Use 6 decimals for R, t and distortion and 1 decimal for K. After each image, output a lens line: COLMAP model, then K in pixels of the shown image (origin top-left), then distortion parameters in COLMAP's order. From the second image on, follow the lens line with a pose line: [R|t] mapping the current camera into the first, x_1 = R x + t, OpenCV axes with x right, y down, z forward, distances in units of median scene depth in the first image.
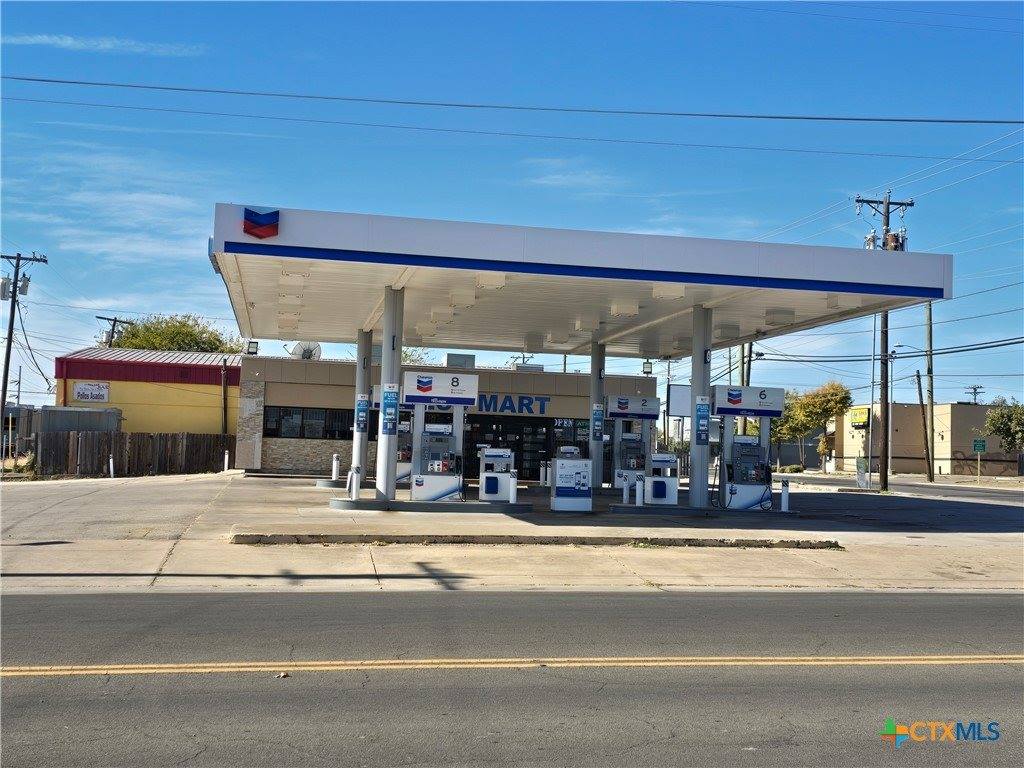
lens RADIAL K [[1249.3, 0, 517.9], [0, 1249.3, 380.3], [0, 0, 1]] dist [0.118467, 0.000000]
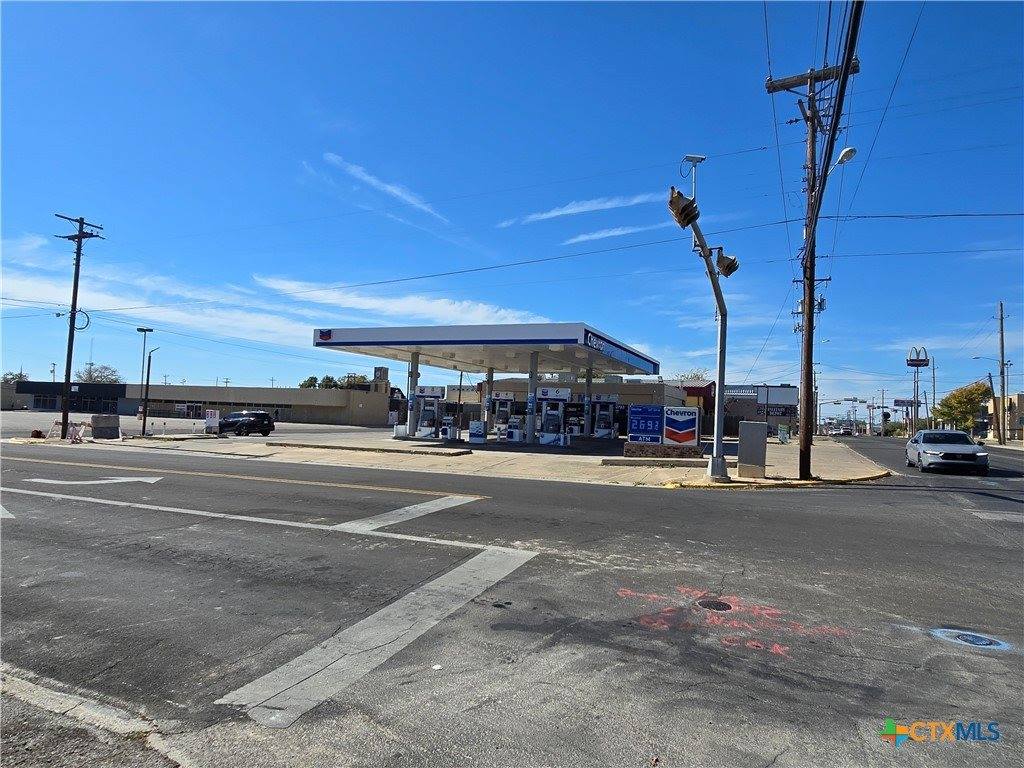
lens RADIAL K [[635.7, 0, 510.4], [0, 635.7, 391.8], [0, 0, 1]] dist [-0.000018, 0.005806]
pose [[0.816467, -0.022358, -0.576960, 0.765853], [0.023439, 0.999710, -0.005572, 0.016061], [0.576917, -0.008974, 0.816754, 0.063673]]
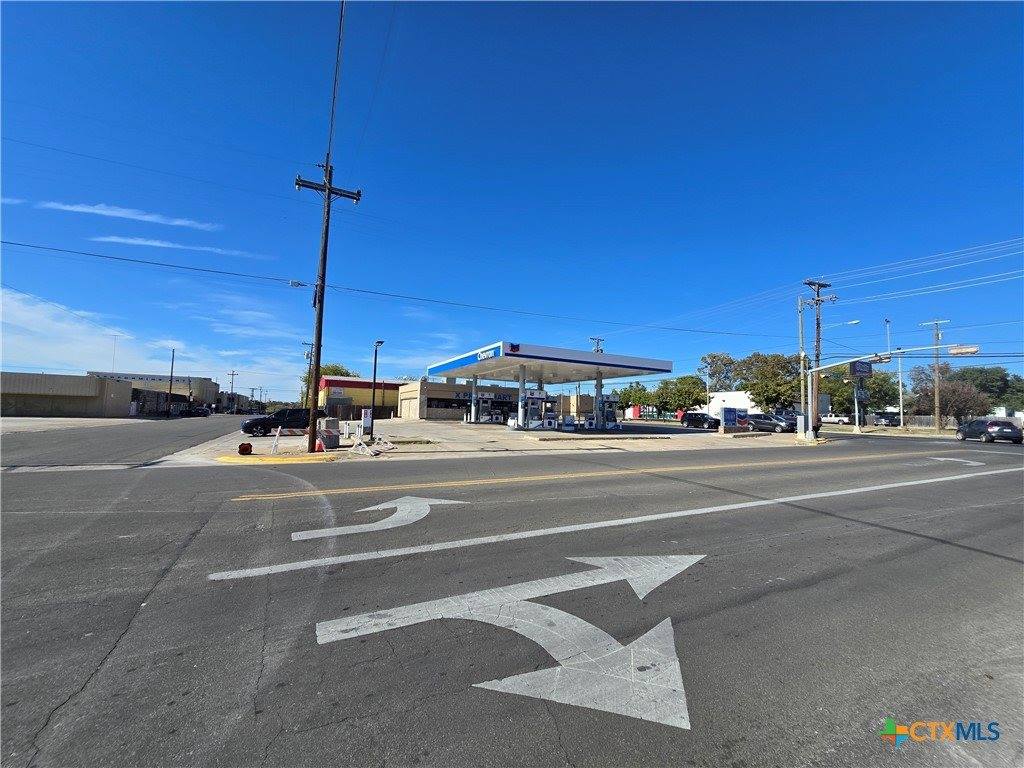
lens RADIAL K [[424.5, 0, 507.9], [0, 424.5, 382.9], [0, 0, 1]] dist [-0.011988, 0.004011]
pose [[0.963558, 0.014948, 0.267080, -0.427482], [-0.013782, 0.999886, -0.006240, -0.017346], [-0.267143, 0.002332, 0.963654, -0.090273]]
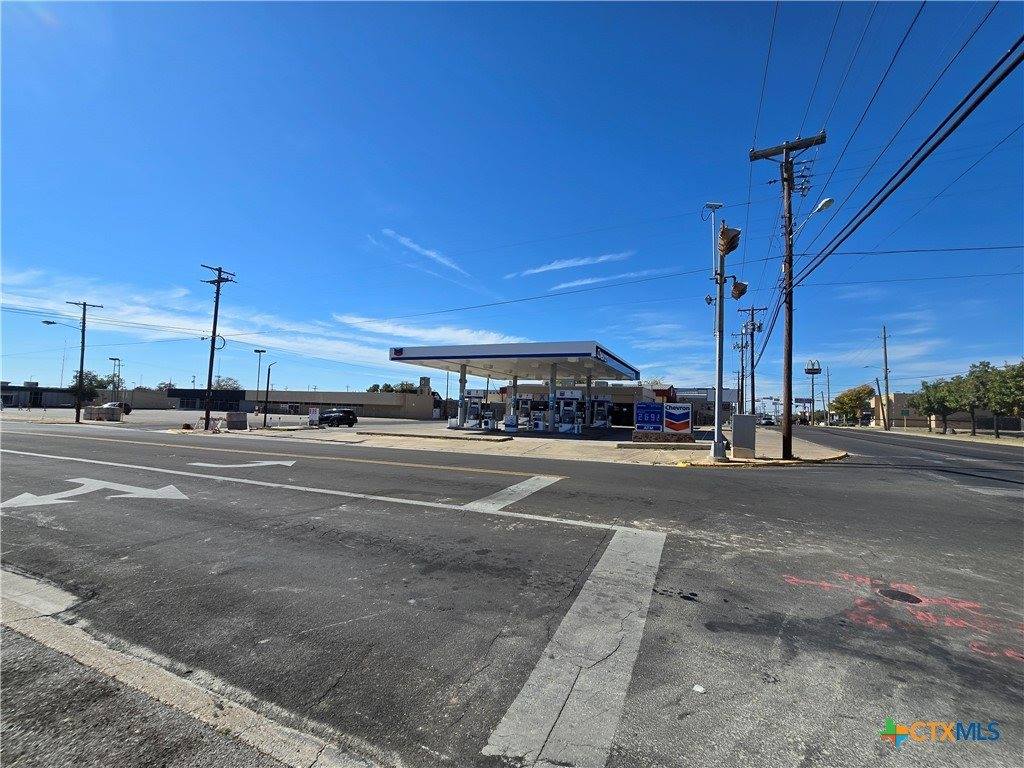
lens RADIAL K [[449.9, 0, 506.7], [0, 449.9, 385.0], [0, 0, 1]] dist [0.006406, -0.000996]
pose [[0.808620, -0.039790, -0.586985, 0.689169], [0.029452, 0.999197, -0.027161, 0.017275], [0.587594, 0.004675, 0.809142, 0.074861]]
